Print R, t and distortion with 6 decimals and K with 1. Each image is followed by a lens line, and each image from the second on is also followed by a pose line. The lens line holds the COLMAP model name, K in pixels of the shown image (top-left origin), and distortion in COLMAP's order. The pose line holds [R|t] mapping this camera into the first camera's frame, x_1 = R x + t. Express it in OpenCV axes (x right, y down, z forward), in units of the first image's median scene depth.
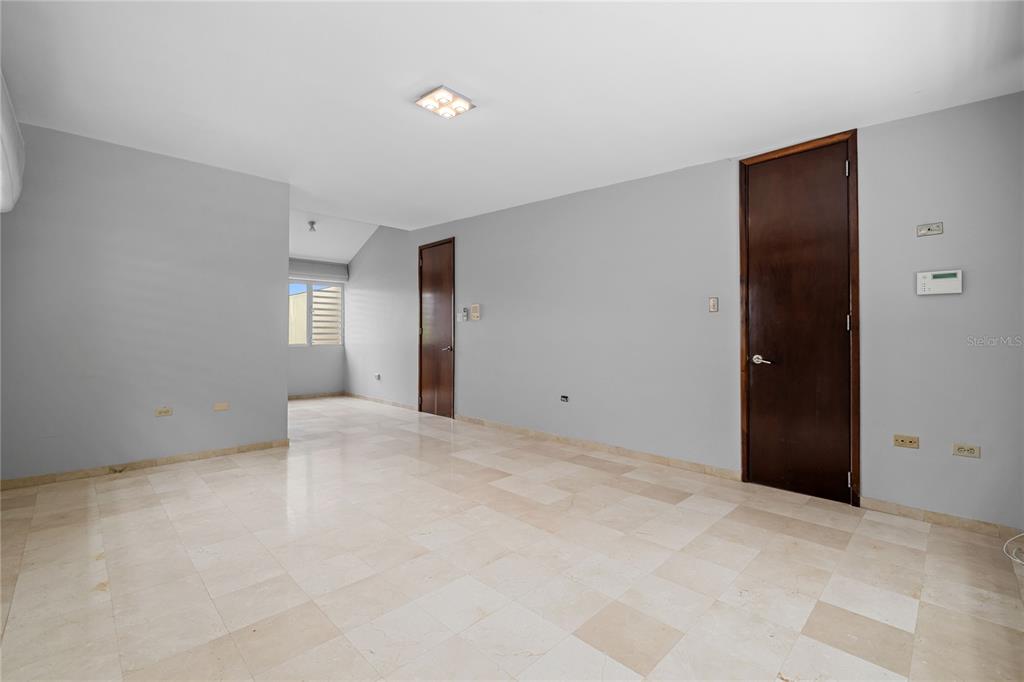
lens RADIAL K [[447.5, 0, 517.6], [0, 447.5, 337.5], [0, 0, 1]] dist [-0.000779, -0.000140]
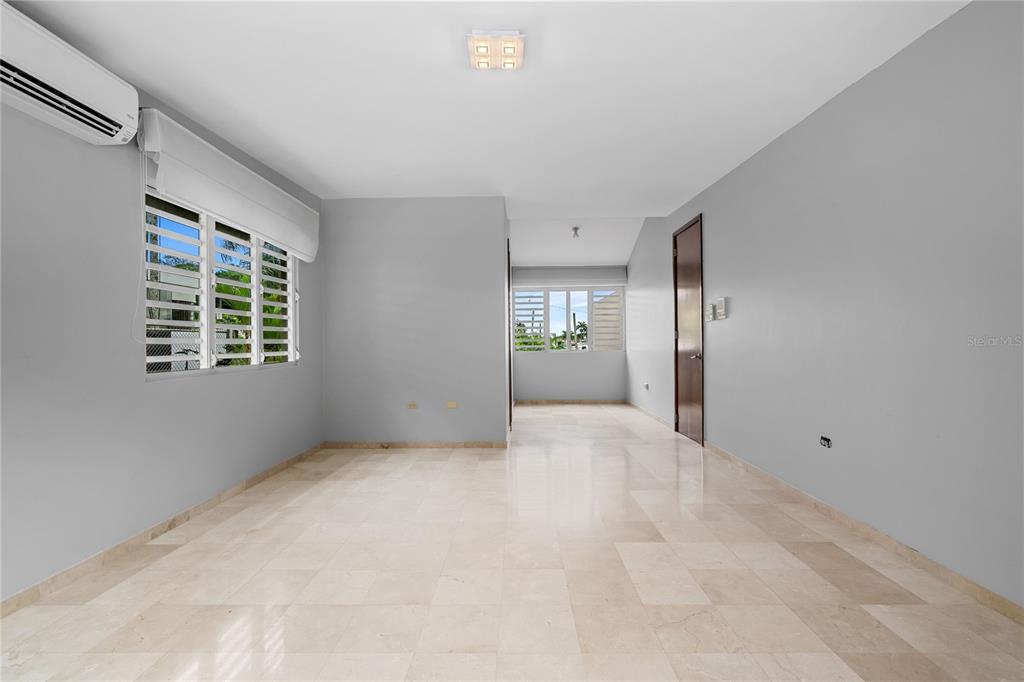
lens RADIAL K [[460.1, 0, 510.9], [0, 460.1, 345.6], [0, 0, 1]] dist [-0.001087, 0.000543]
pose [[0.692933, -0.003495, -0.720993, 0.276809], [0.008970, 0.999953, 0.003774, -0.000670], [0.720946, -0.009083, 0.692932, 0.276138]]
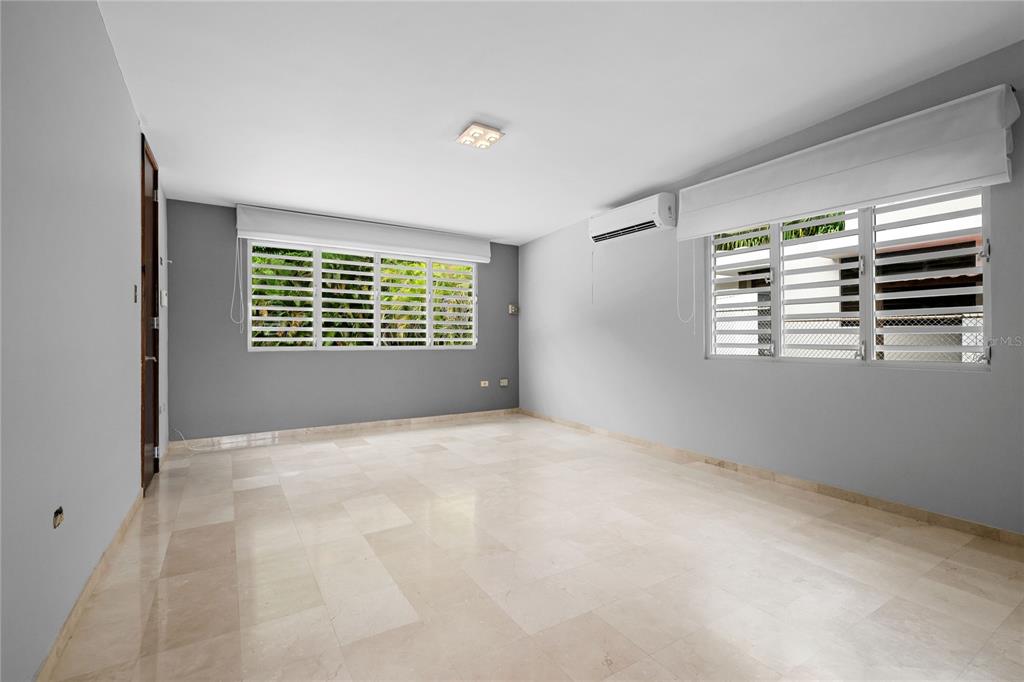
lens RADIAL K [[460.1, 0, 510.3], [0, 460.1, 337.8], [0, 0, 1]] dist [-0.001087, 0.000543]
pose [[-0.971949, -0.002625, 0.235176, -0.324338], [-0.003482, 0.999989, -0.003230, 0.004926], [-0.235165, -0.003958, -0.971947, 1.342295]]
